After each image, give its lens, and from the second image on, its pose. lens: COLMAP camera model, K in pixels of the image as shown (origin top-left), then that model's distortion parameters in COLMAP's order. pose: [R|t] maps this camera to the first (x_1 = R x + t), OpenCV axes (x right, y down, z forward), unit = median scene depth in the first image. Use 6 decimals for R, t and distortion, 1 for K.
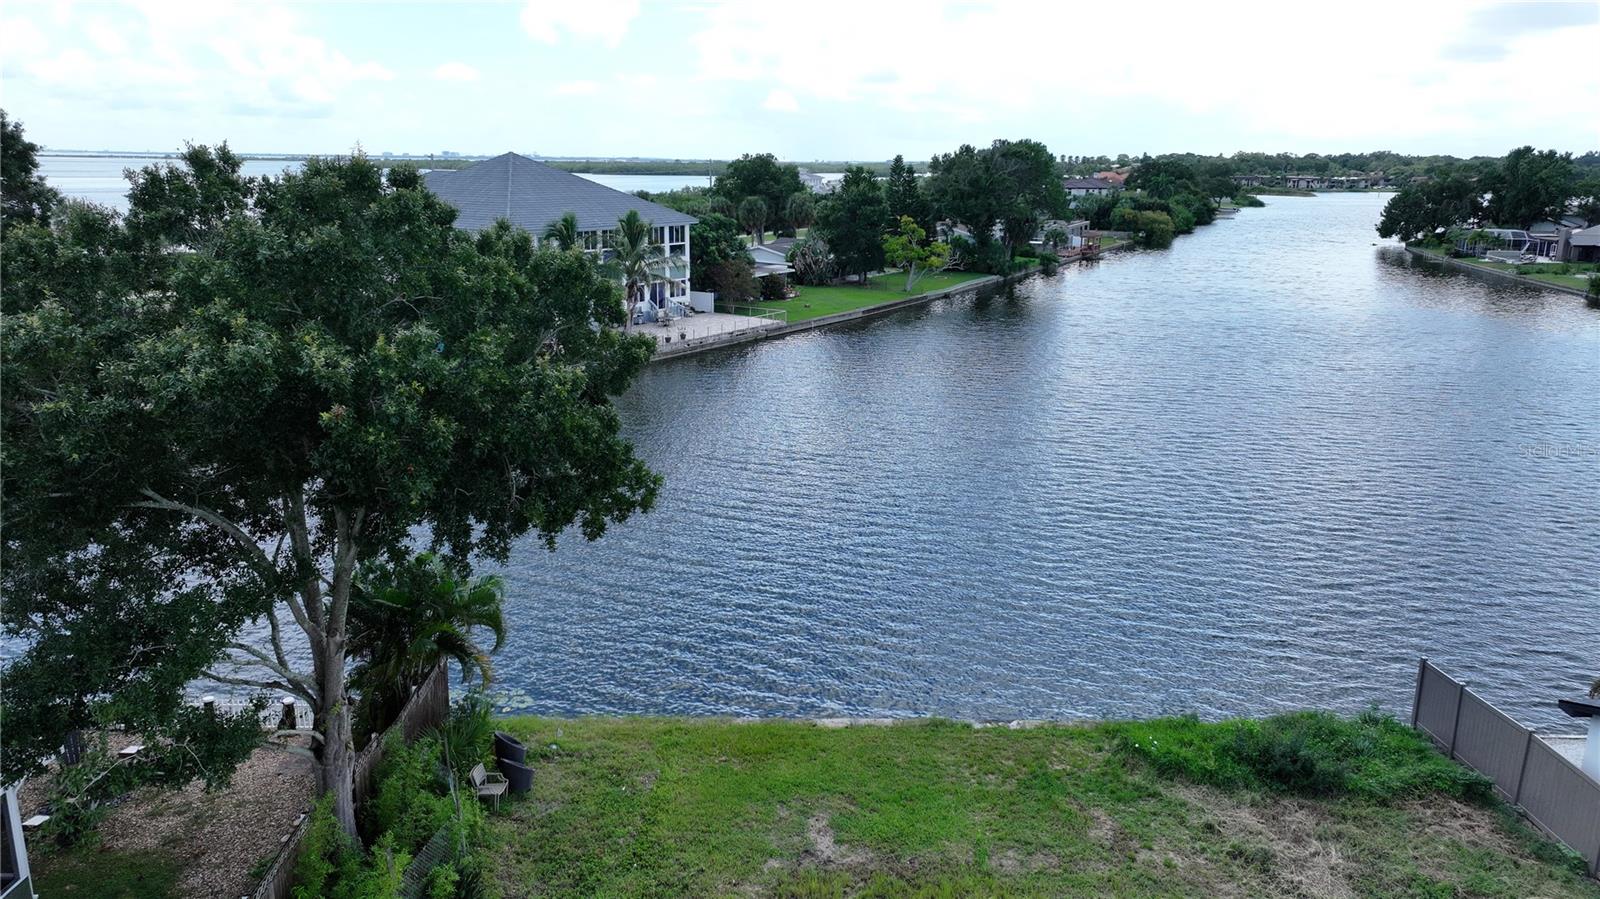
lens RADIAL K [[1127.8, 0, 806.4], [0, 1127.8, 439.3], [0, 0, 1]] dist [0.003504, 0.012312]
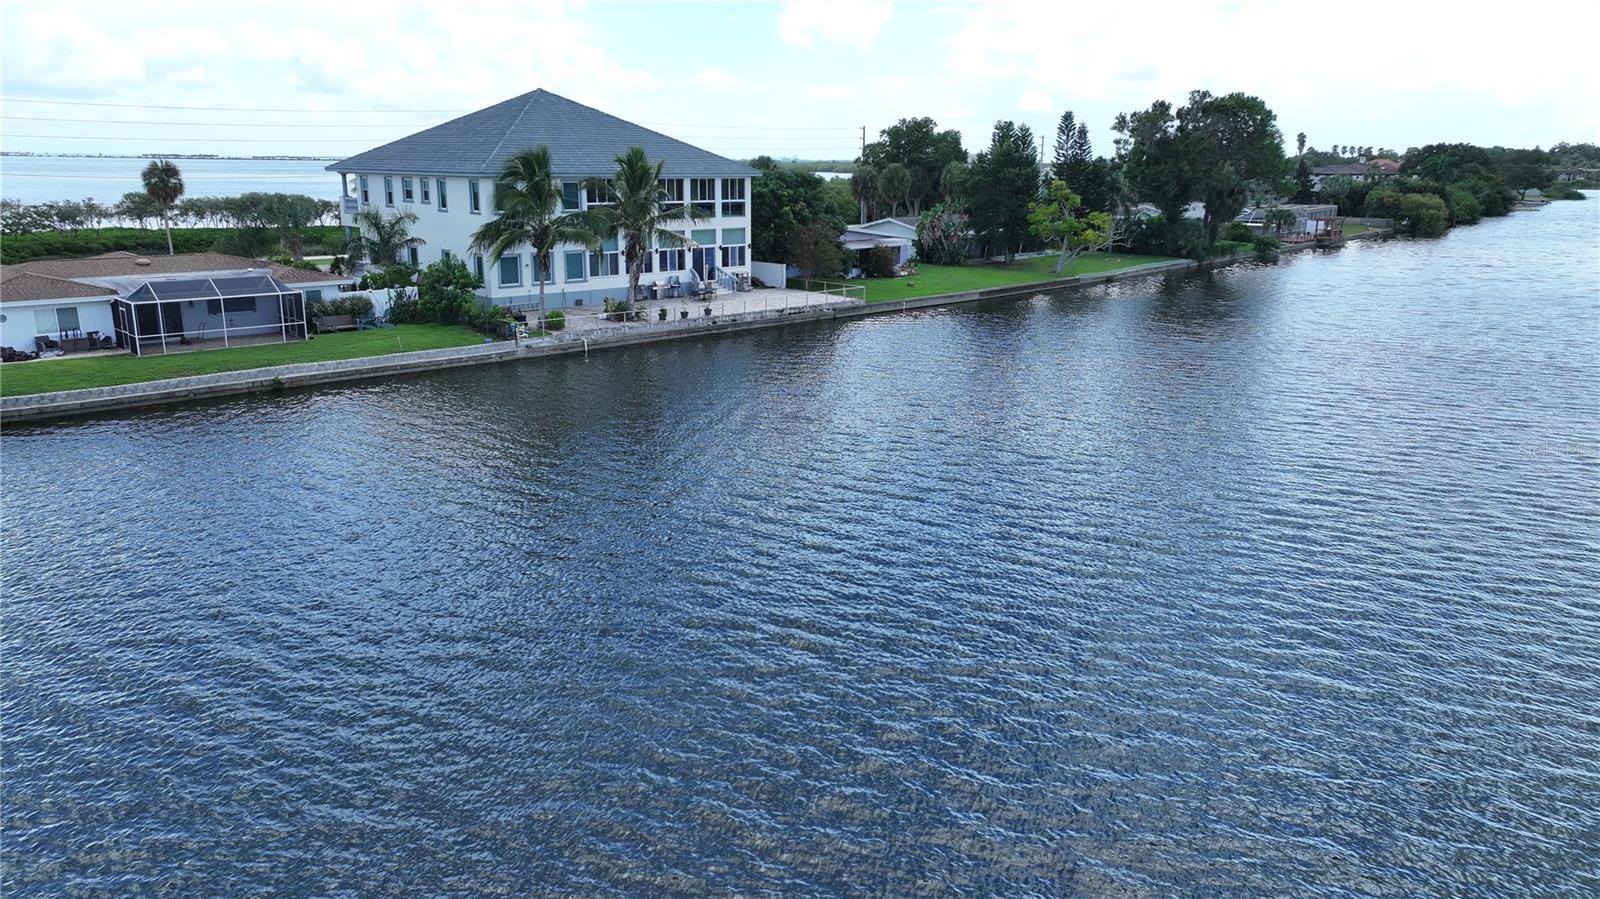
lens RADIAL K [[1127.8, 0, 799.3], [0, 1127.8, 453.6], [0, 0, 1]] dist [0.003504, 0.012312]
pose [[0.975406, 0.051200, -0.214386, 0.410801], [-0.049088, 0.998679, 0.015167, -0.020808], [0.214879, -0.004270, 0.976631, 0.761356]]
